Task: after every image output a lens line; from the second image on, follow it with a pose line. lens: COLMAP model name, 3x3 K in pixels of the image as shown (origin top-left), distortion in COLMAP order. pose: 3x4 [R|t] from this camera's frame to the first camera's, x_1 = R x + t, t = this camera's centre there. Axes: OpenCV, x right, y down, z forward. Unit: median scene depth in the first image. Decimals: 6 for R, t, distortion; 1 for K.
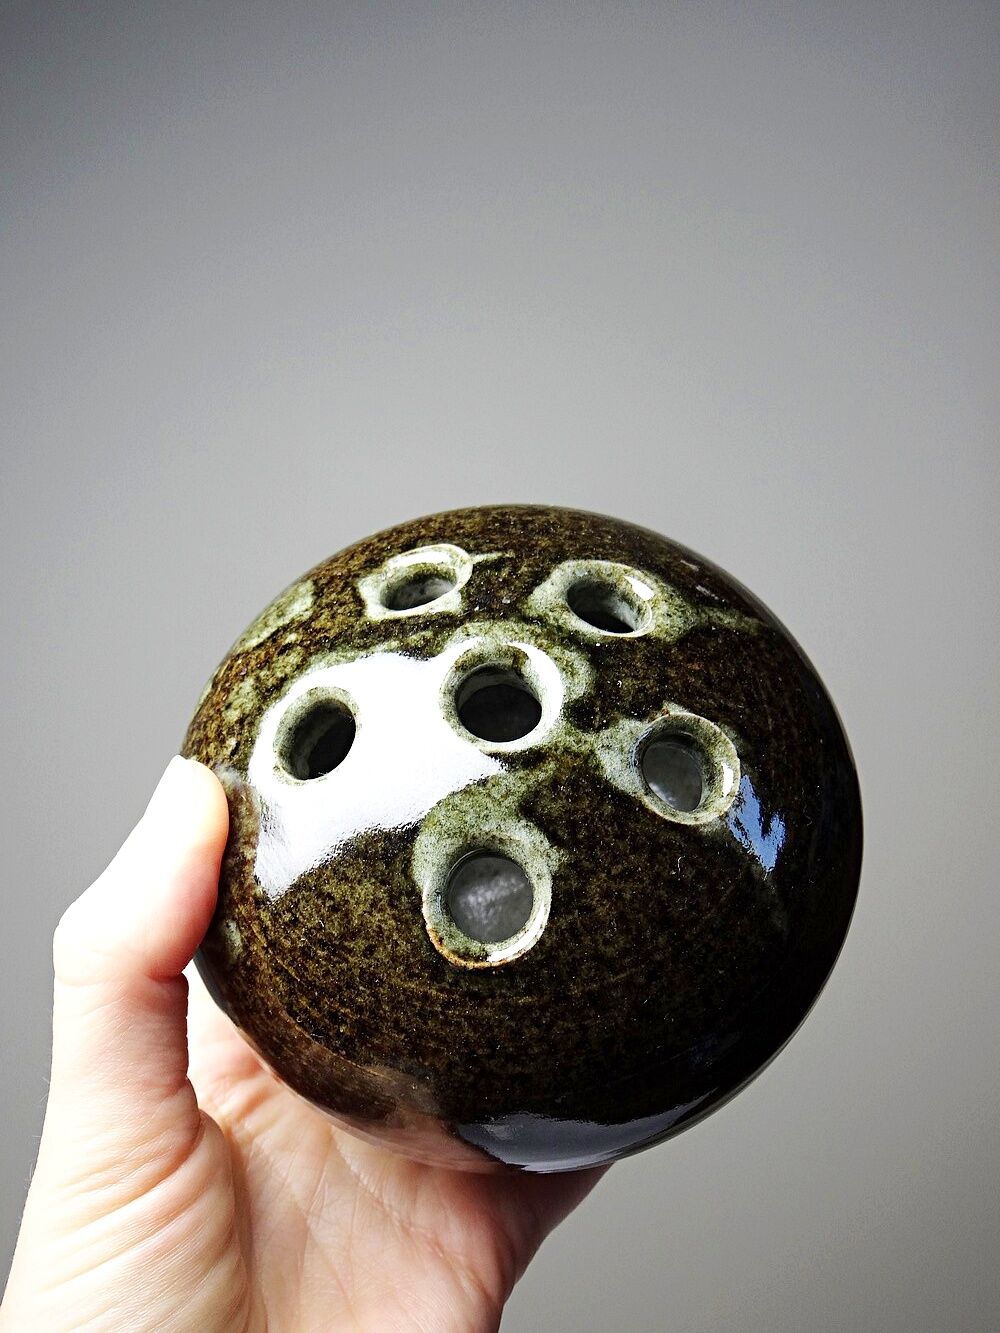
lens RADIAL K [[1396.2, 0, 511.4], [0, 1396.2, 660.4], [0, 0, 1]] dist [-0.039460, -0.037837]
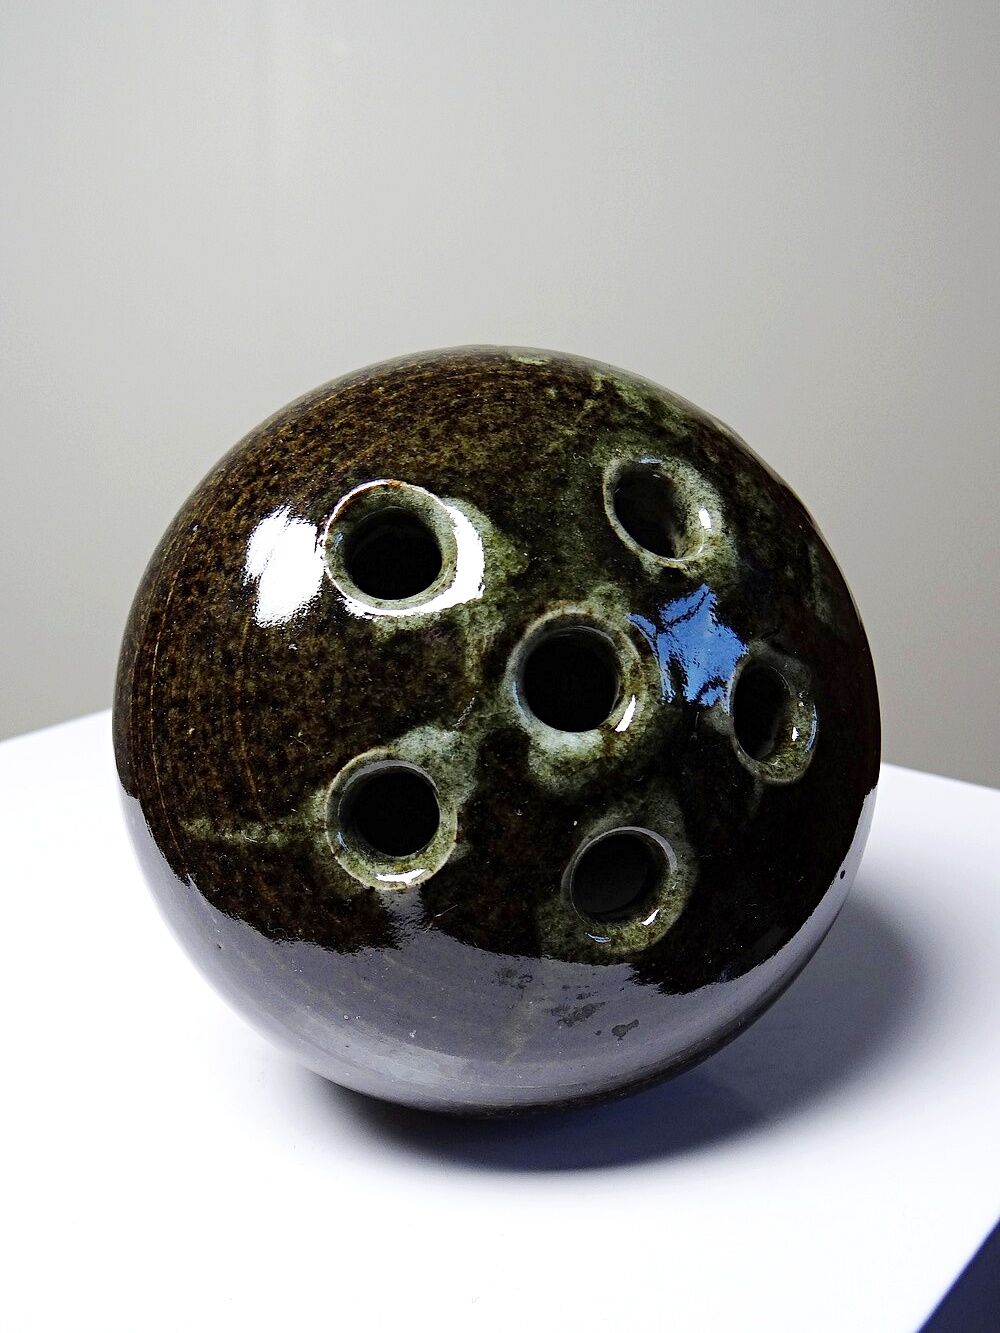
lens RADIAL K [[1396.2, 0, 511.4], [0, 1396.2, 660.4], [0, 0, 1]] dist [-0.039460, -0.037837]
pose [[-0.550719, 0.806754, -0.214142, 0.193014], [-0.796552, -0.431301, 0.423656, -0.307312], [0.249427, 0.403890, 0.880147, 0.234633]]
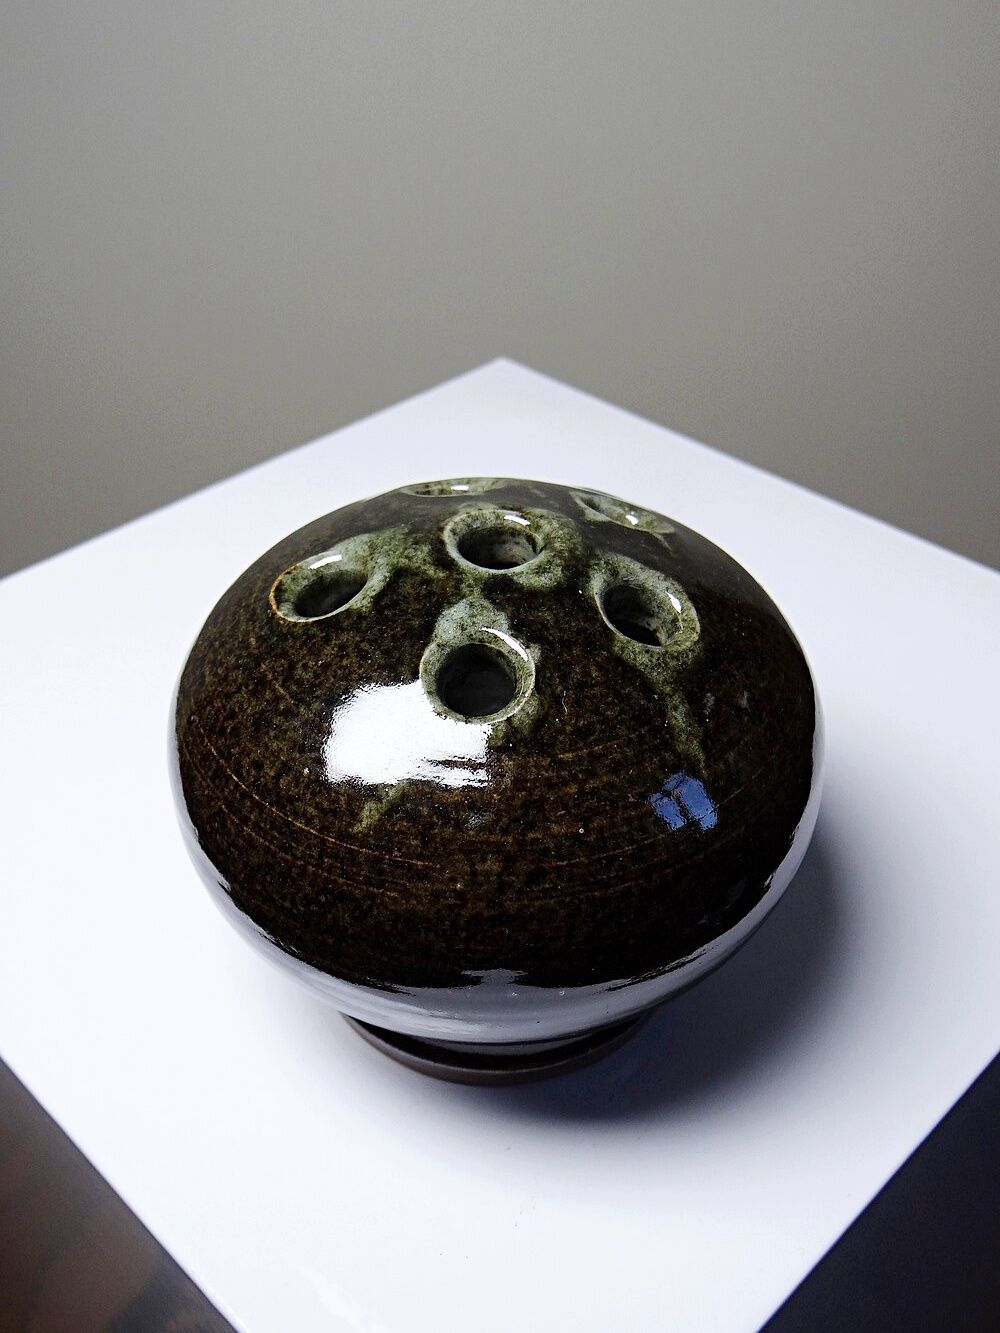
lens RADIAL K [[1396.2, 0, 511.4], [0, 1396.2, 660.4], [0, 0, 1]] dist [-0.039460, -0.037837]
pose [[0.219357, 0.631290, -0.743878, 0.909828], [-0.848783, 0.499443, 0.173560, -0.130222], [0.481092, 0.593320, 0.645385, 0.350622]]
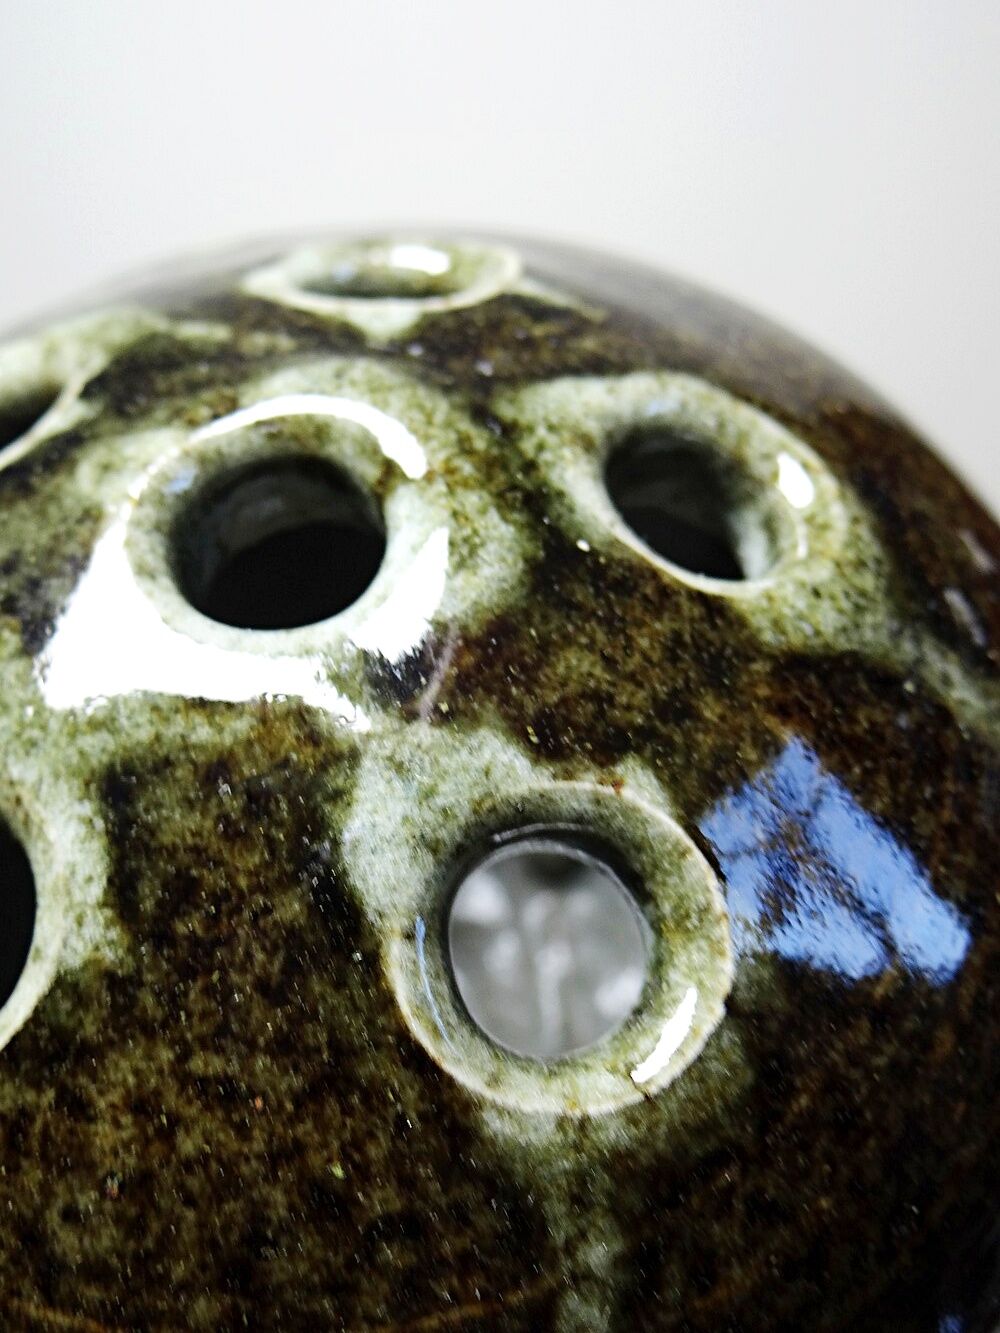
lens RADIAL K [[1396.2, 0, 511.4], [0, 1396.2, 660.4], [0, 0, 1]] dist [-0.039460, -0.037837]
pose [[0.798203, 0.499716, -0.336386, 0.201454], [-0.505751, 0.859288, 0.076422, -0.003710], [0.327242, 0.109128, 0.938618, 0.675447]]
